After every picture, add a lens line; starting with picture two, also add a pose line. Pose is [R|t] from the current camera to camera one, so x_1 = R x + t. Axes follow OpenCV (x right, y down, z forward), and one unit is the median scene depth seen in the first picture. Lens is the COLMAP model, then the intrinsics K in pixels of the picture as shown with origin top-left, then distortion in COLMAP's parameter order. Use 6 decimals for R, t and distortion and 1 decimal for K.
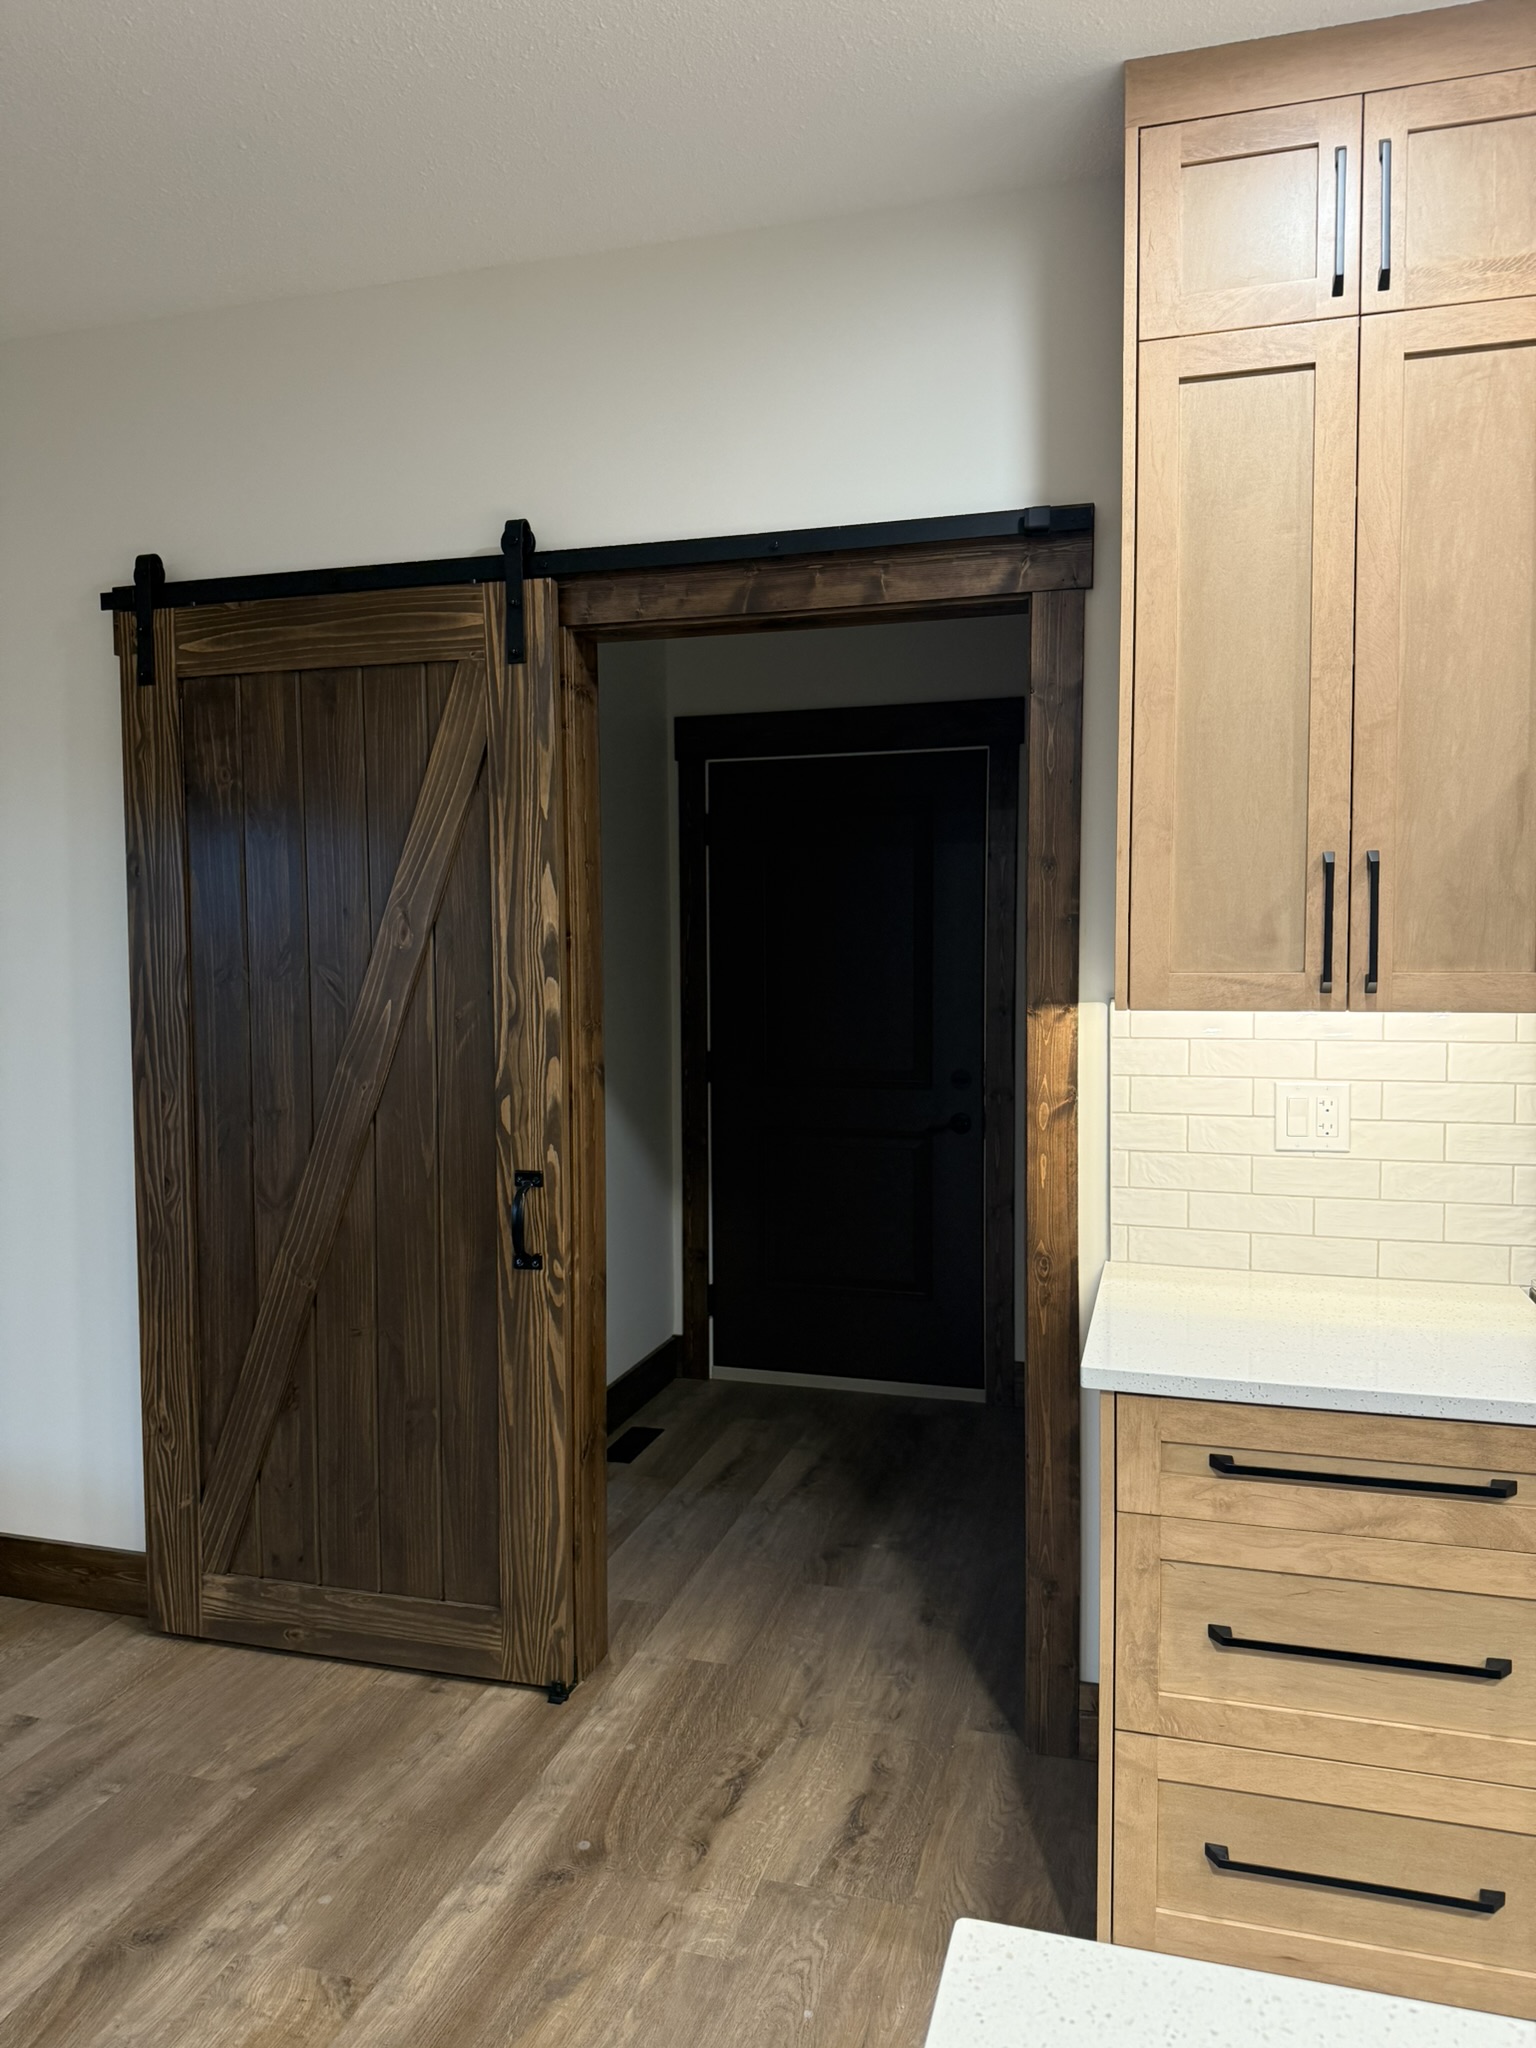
lens RADIAL K [[1498.0, 0, 737.2], [0, 1498.0, 1009.9], [0, 0, 1]] dist [0.128935, -0.068322]
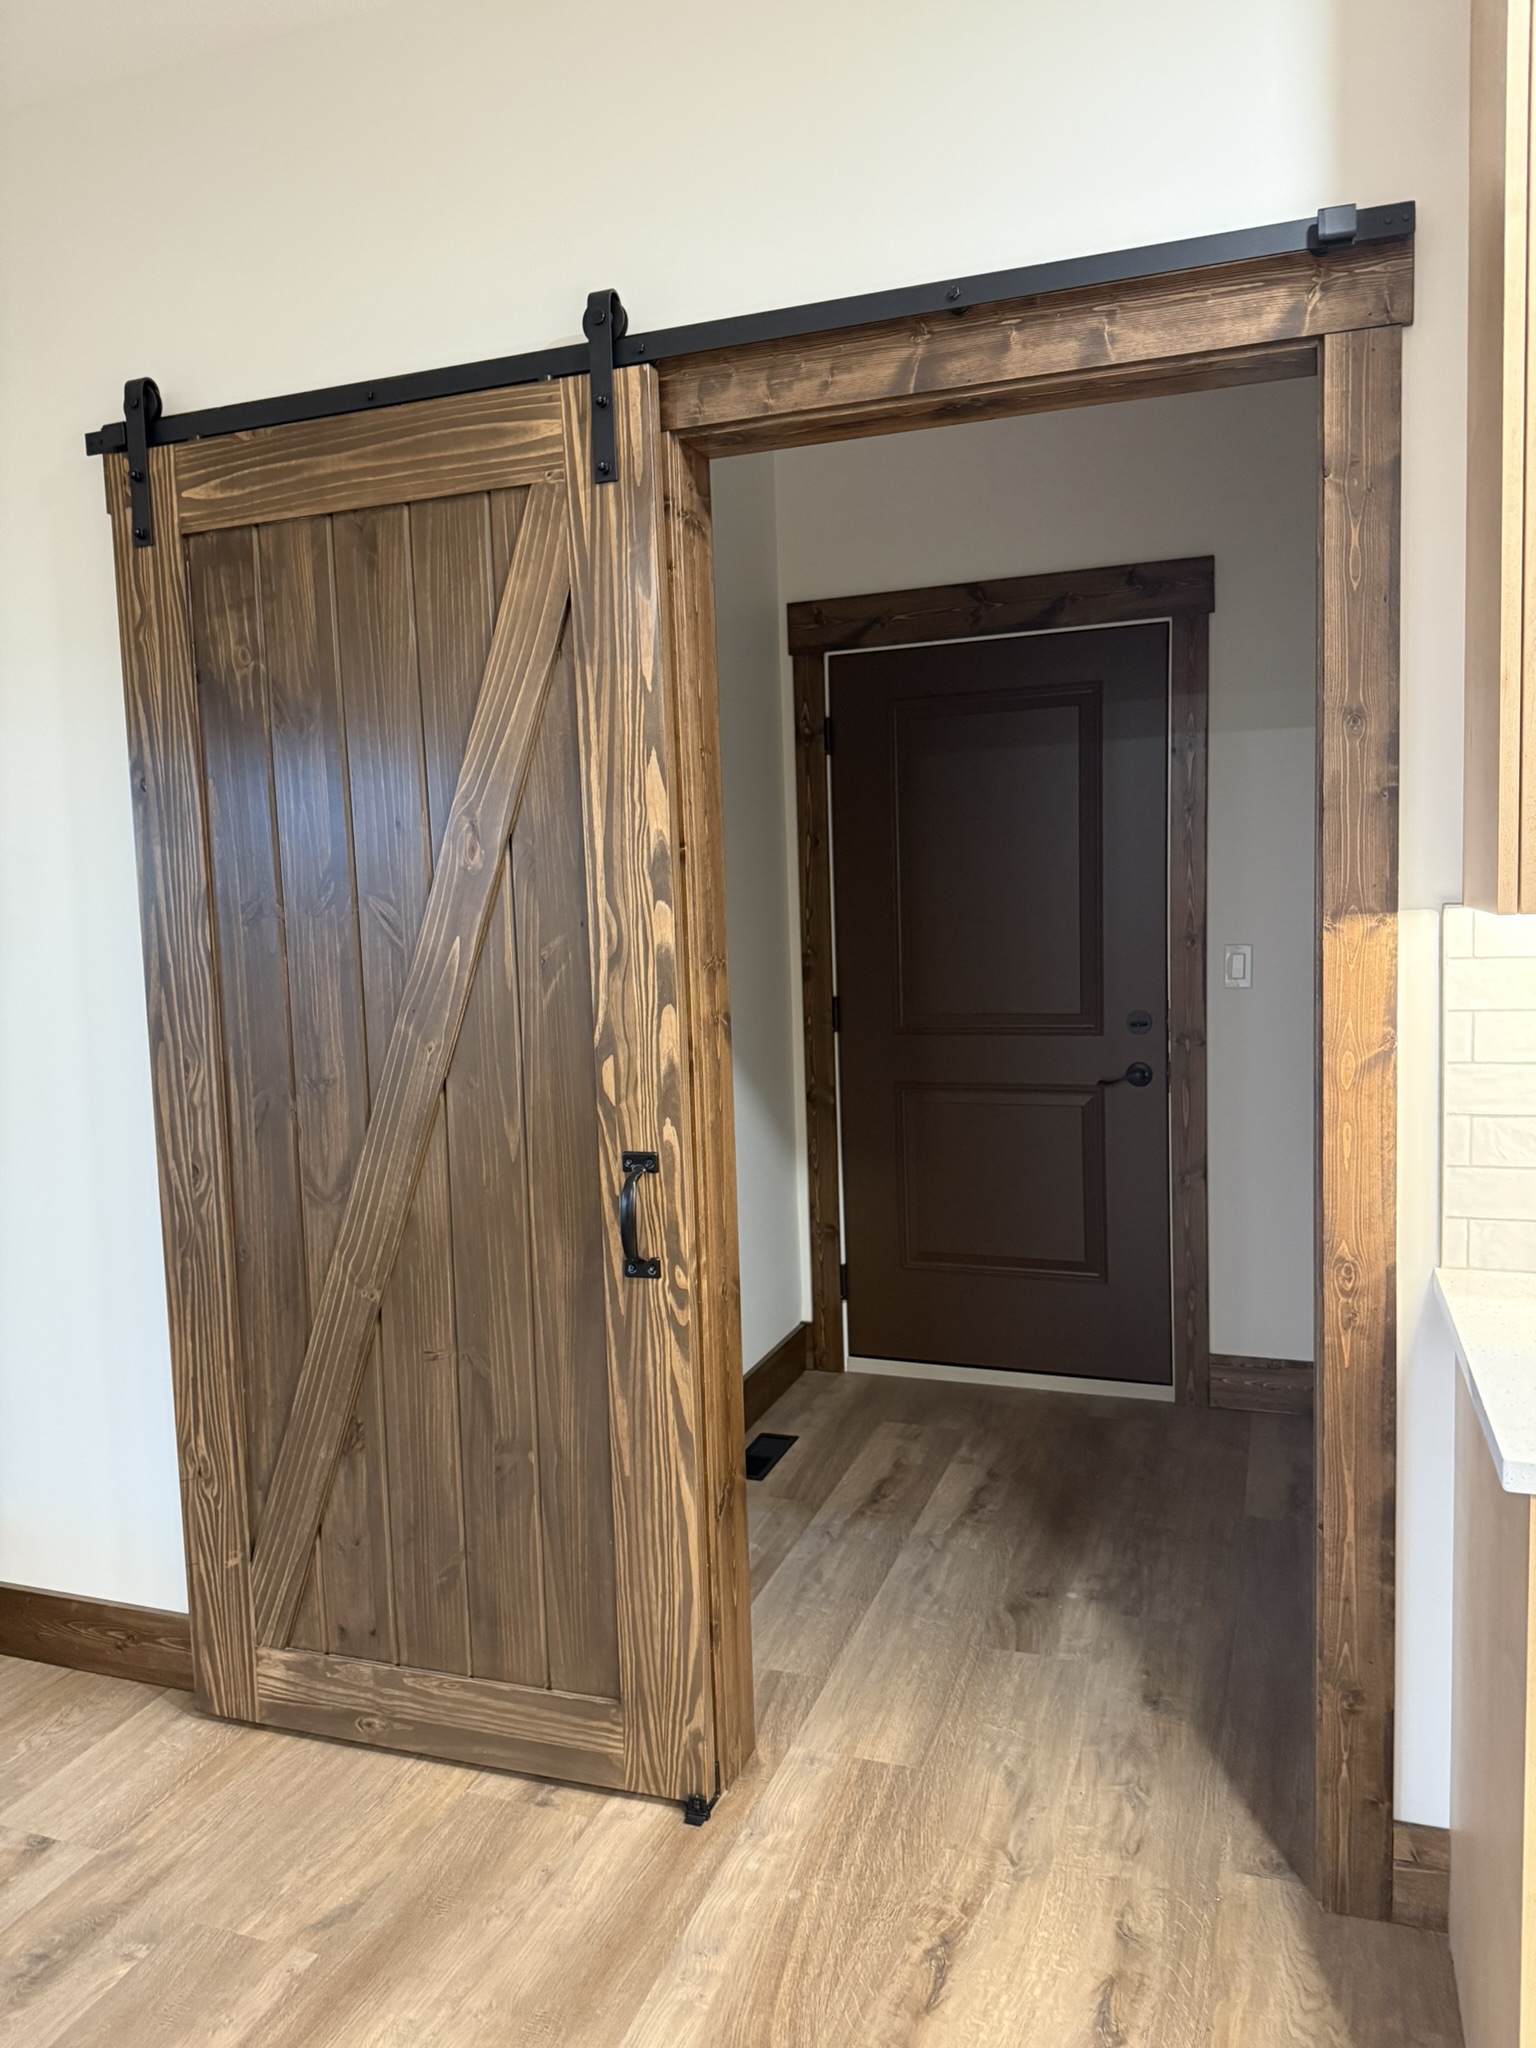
lens RADIAL K [[1498.0, 0, 737.2], [0, 1498.0, 1009.9], [0, 0, 1]] dist [0.128935, -0.068322]
pose [[0.997894, -0.022568, -0.060819, -0.039407], [0.024577, 0.999170, 0.032490, 0.009667], [0.060036, -0.033916, 0.997620, 0.230875]]
